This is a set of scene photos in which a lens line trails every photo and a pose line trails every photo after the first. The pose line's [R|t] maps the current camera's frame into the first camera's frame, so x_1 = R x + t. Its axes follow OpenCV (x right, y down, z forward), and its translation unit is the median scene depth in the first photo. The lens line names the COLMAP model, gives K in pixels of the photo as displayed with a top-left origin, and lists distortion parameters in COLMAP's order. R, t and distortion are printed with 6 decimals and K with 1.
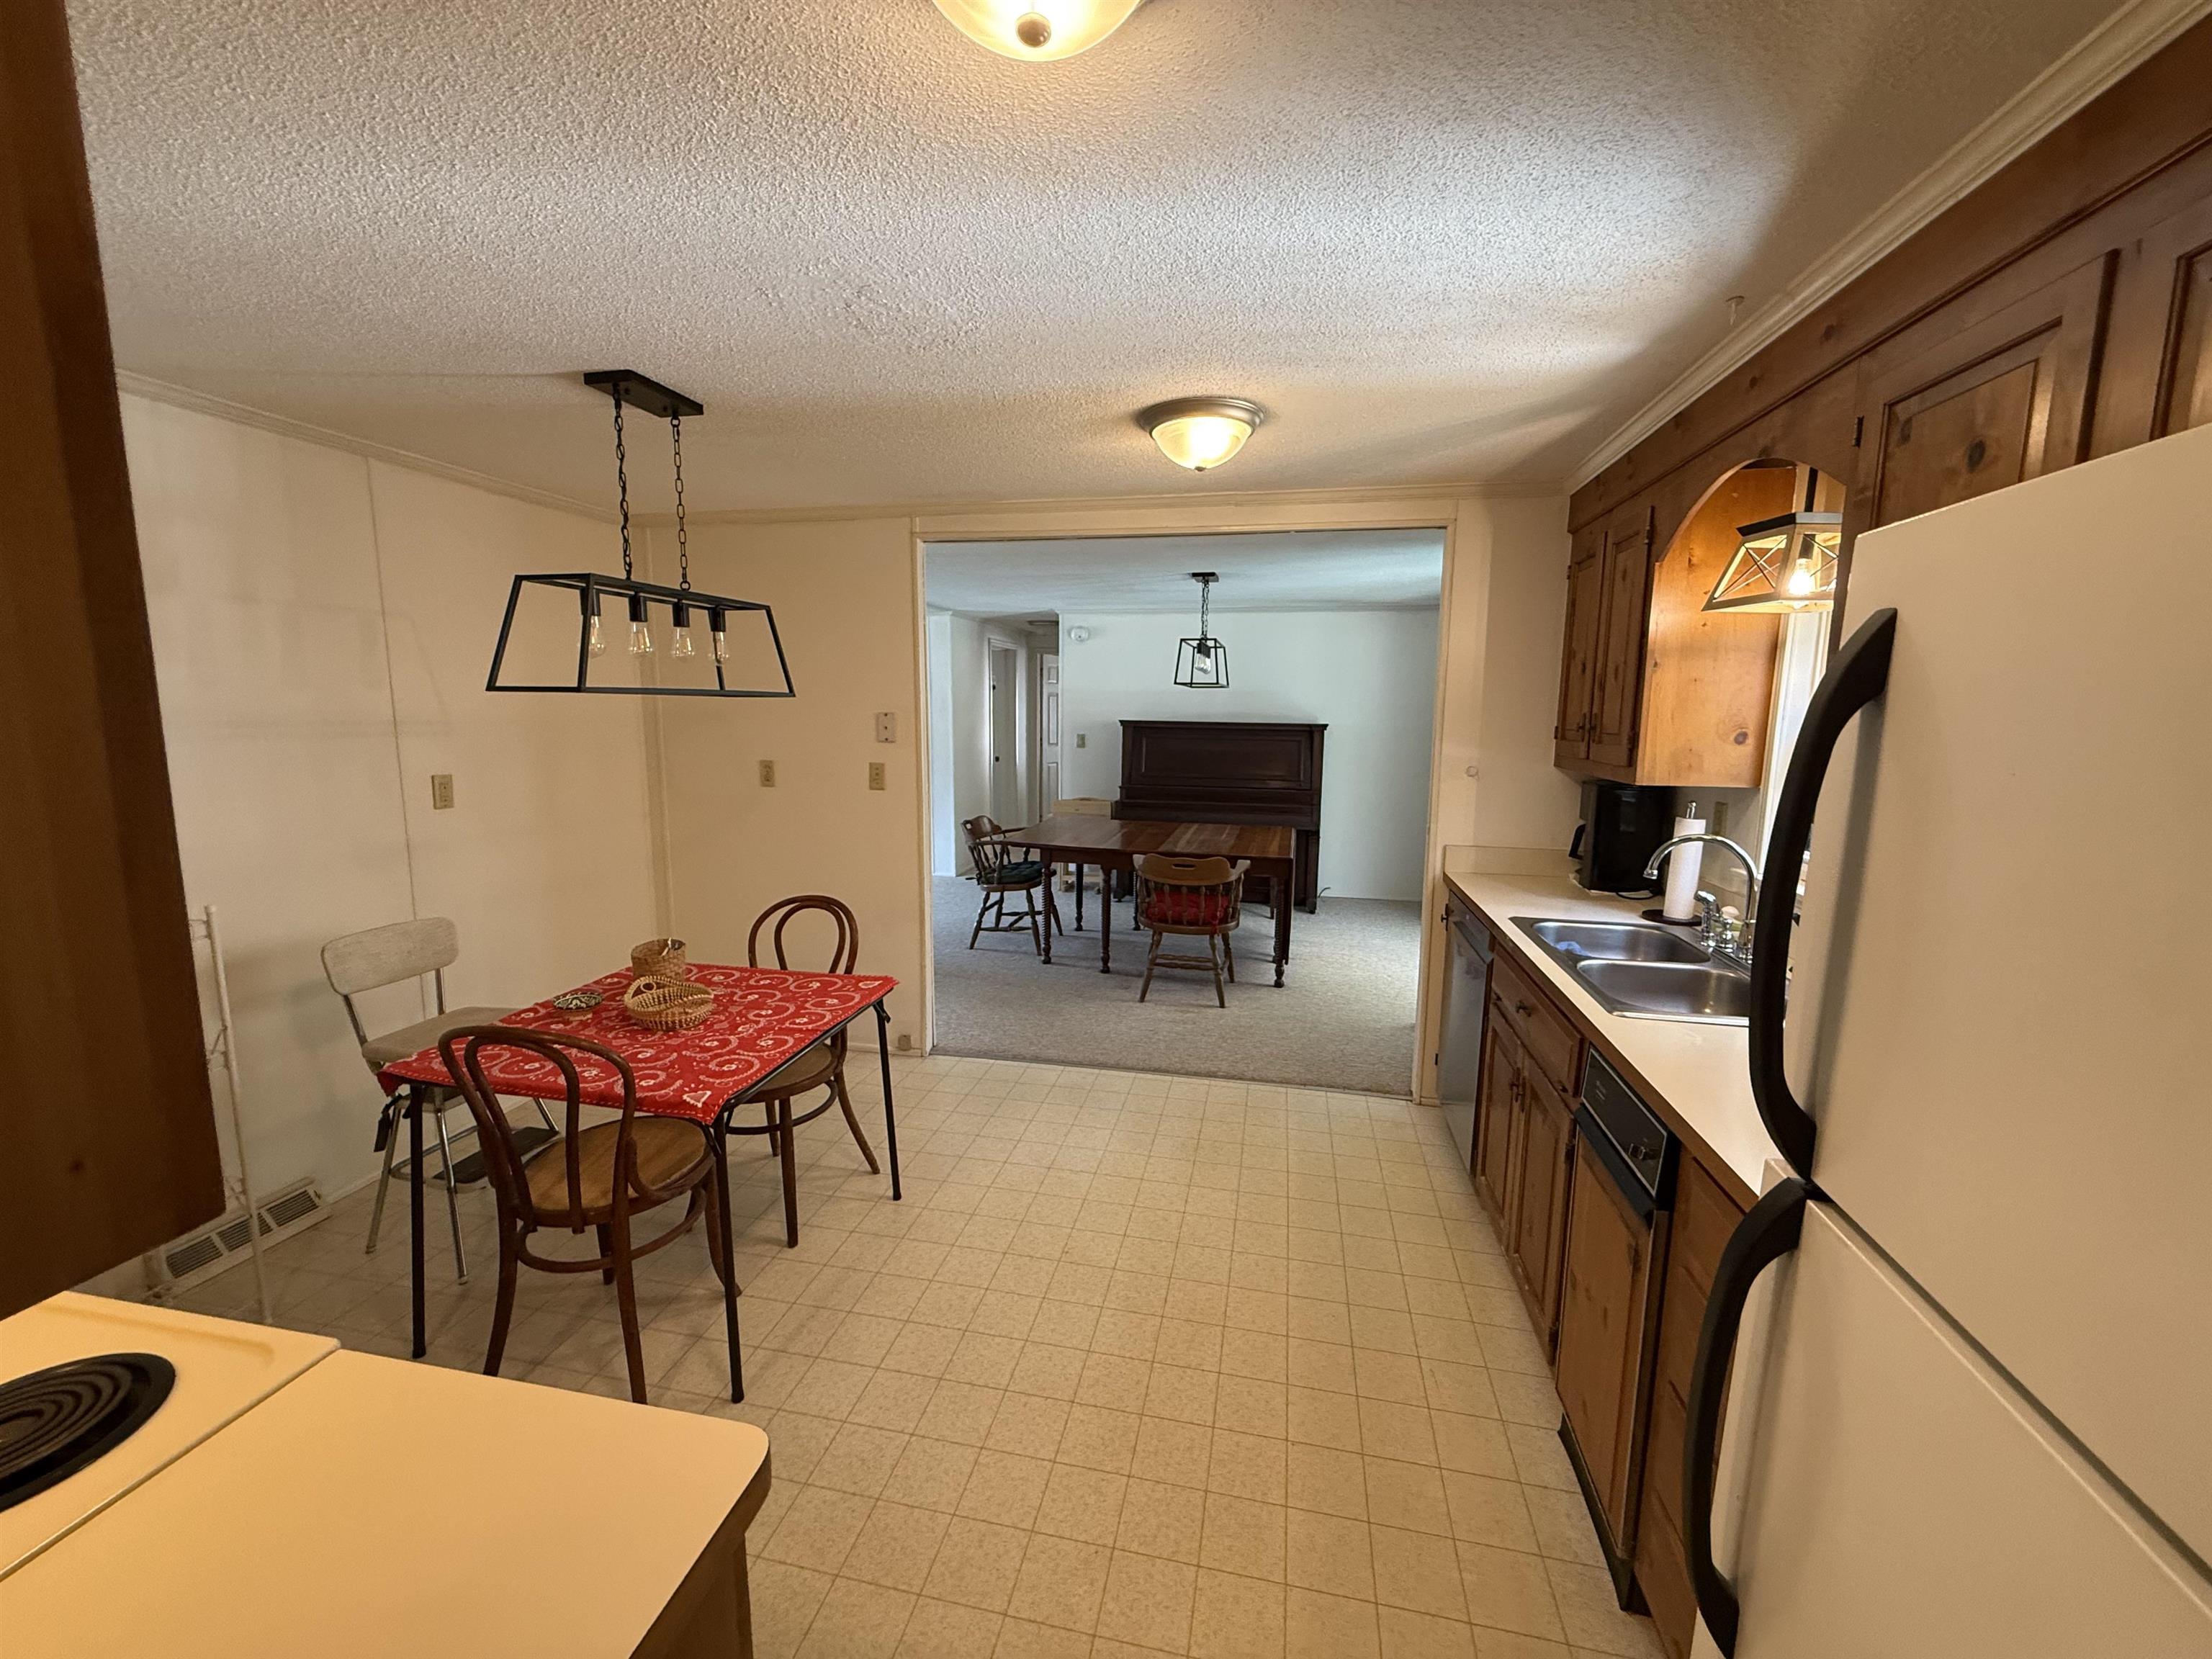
lens RADIAL K [[881.1, 0, 1101.0], [0, 881.1, 832.2], [0, 0, 1]] dist [-0.002331, 0.001238]
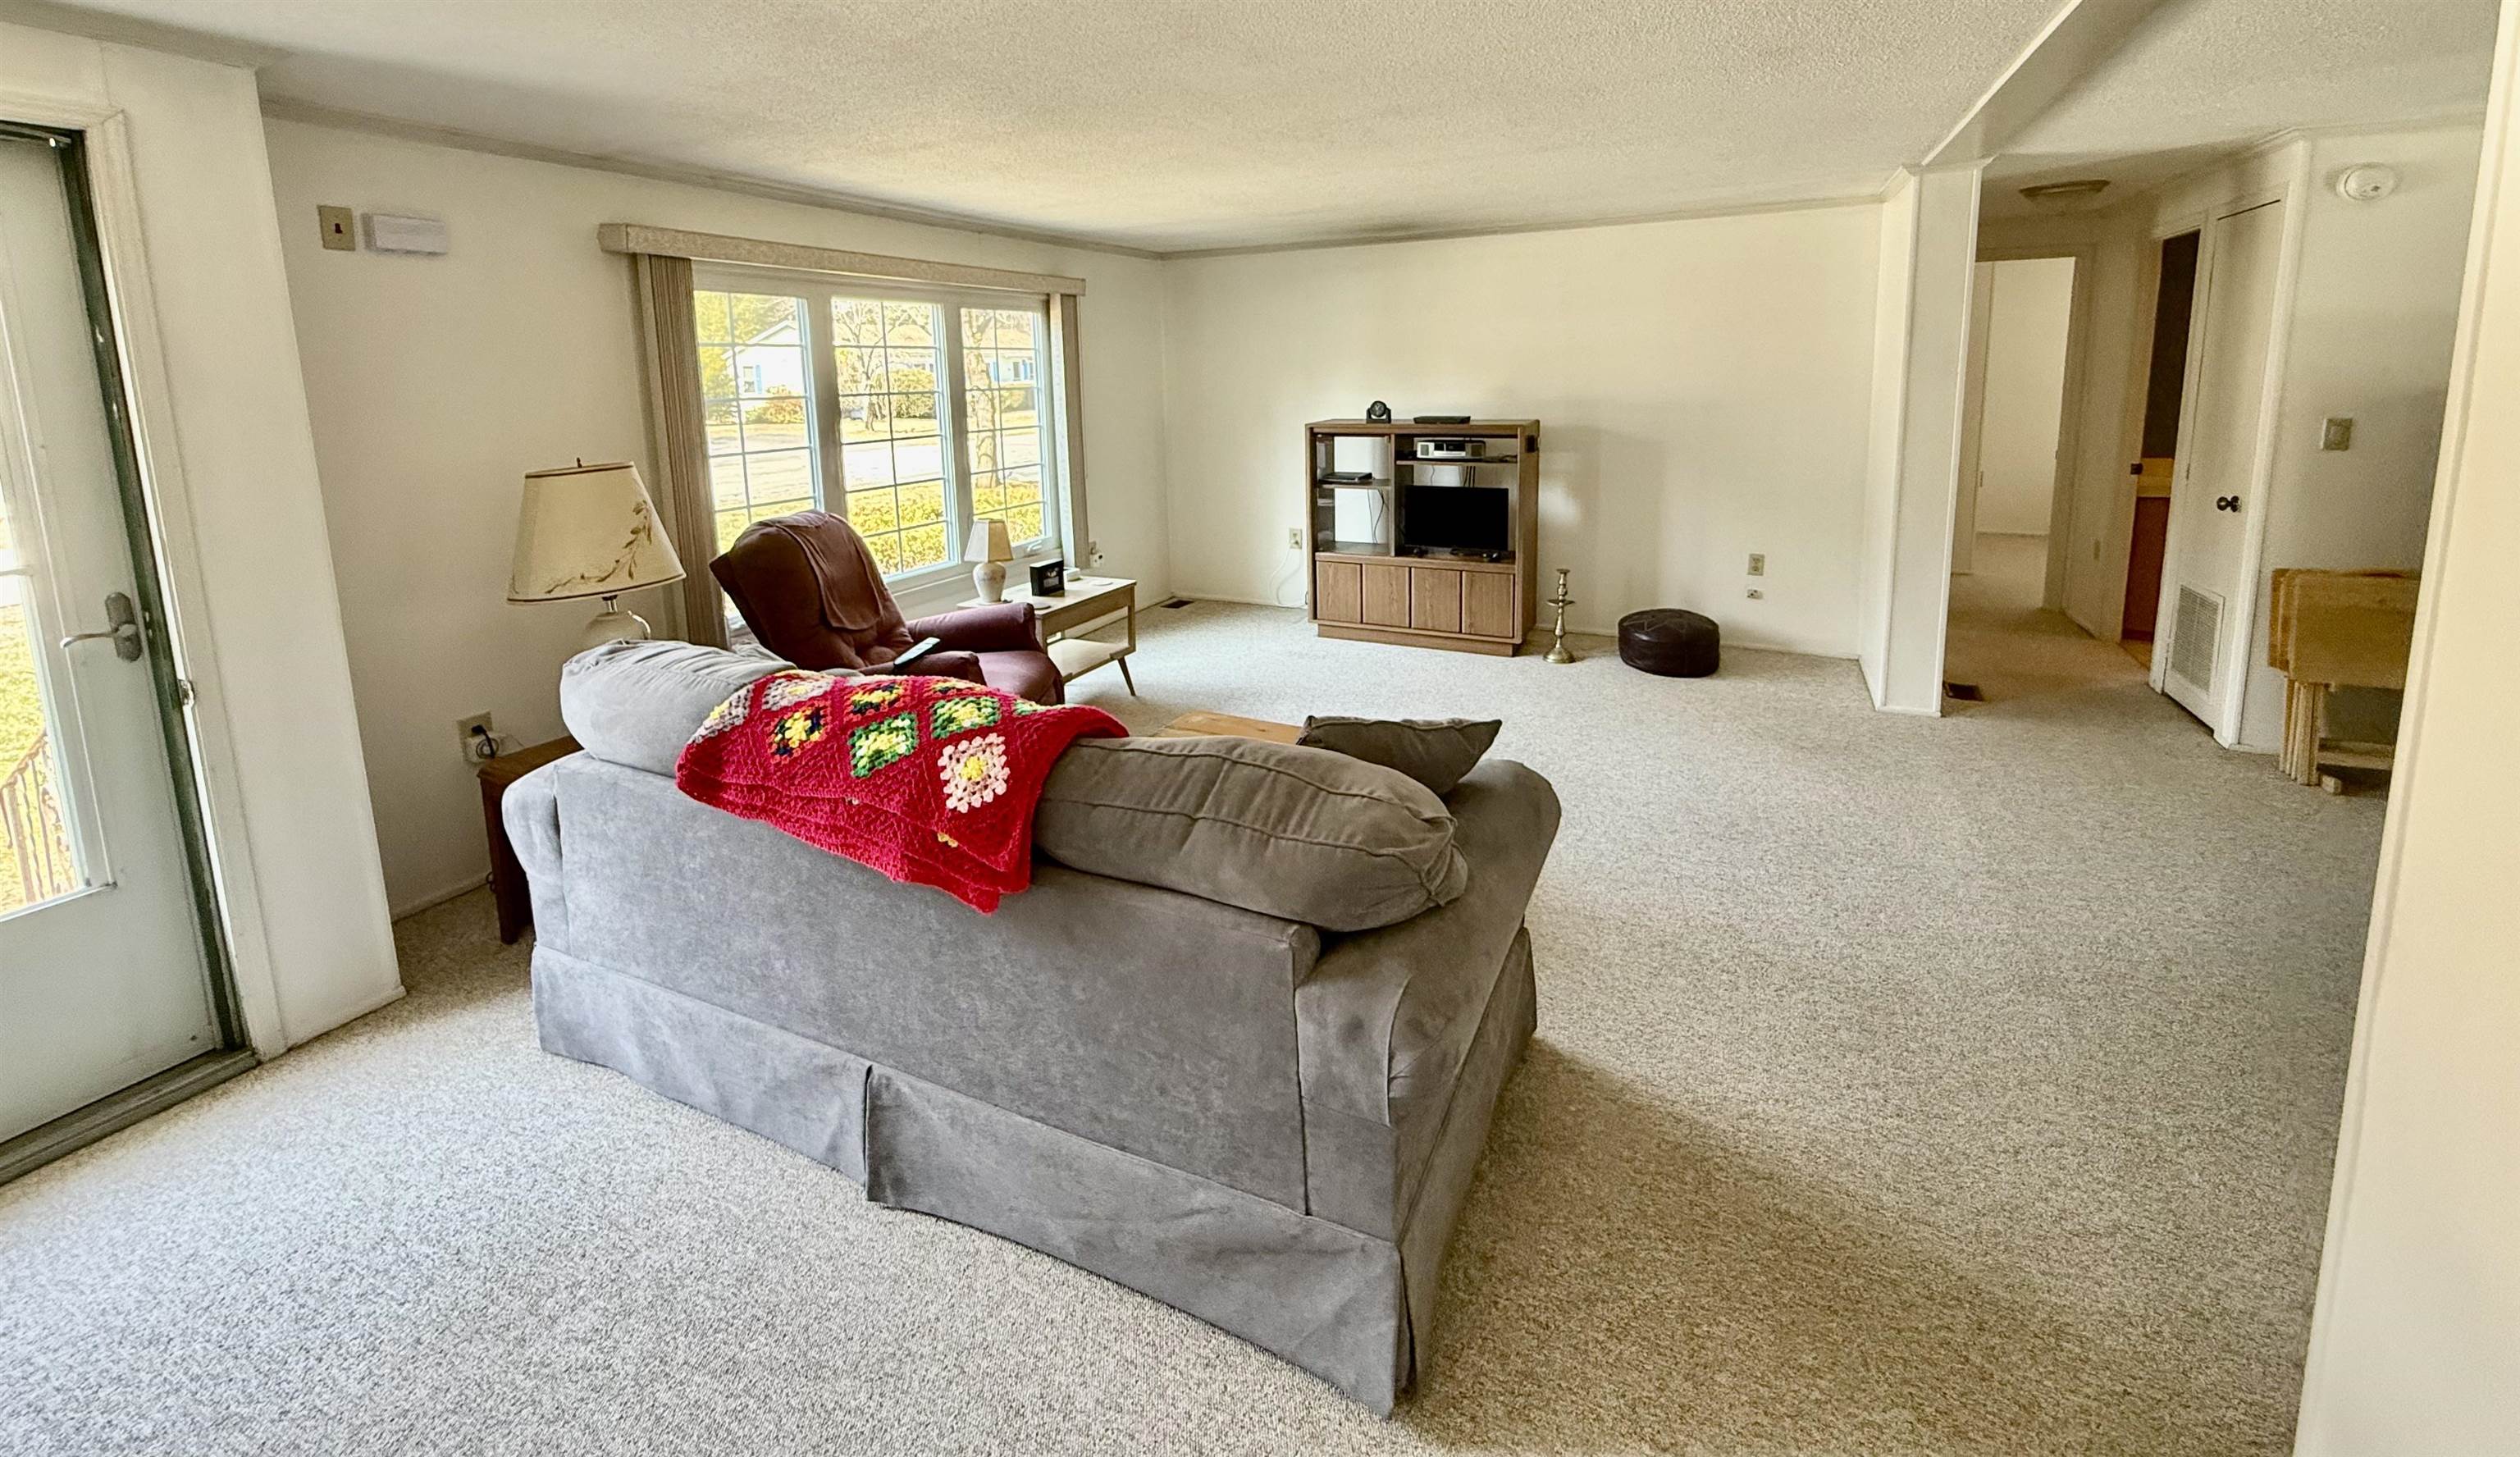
lens RADIAL K [[1006.7, 0, 1251.6], [0, 1006.7, 521.7], [0, 0, 1]] dist [-0.009979, -0.000686]
pose [[0.968789, 0.003797, -0.247859, -0.846552], [-0.002327, 0.999978, 0.006222, -0.125862], [0.247878, -0.005451, 0.968776, 0.800566]]
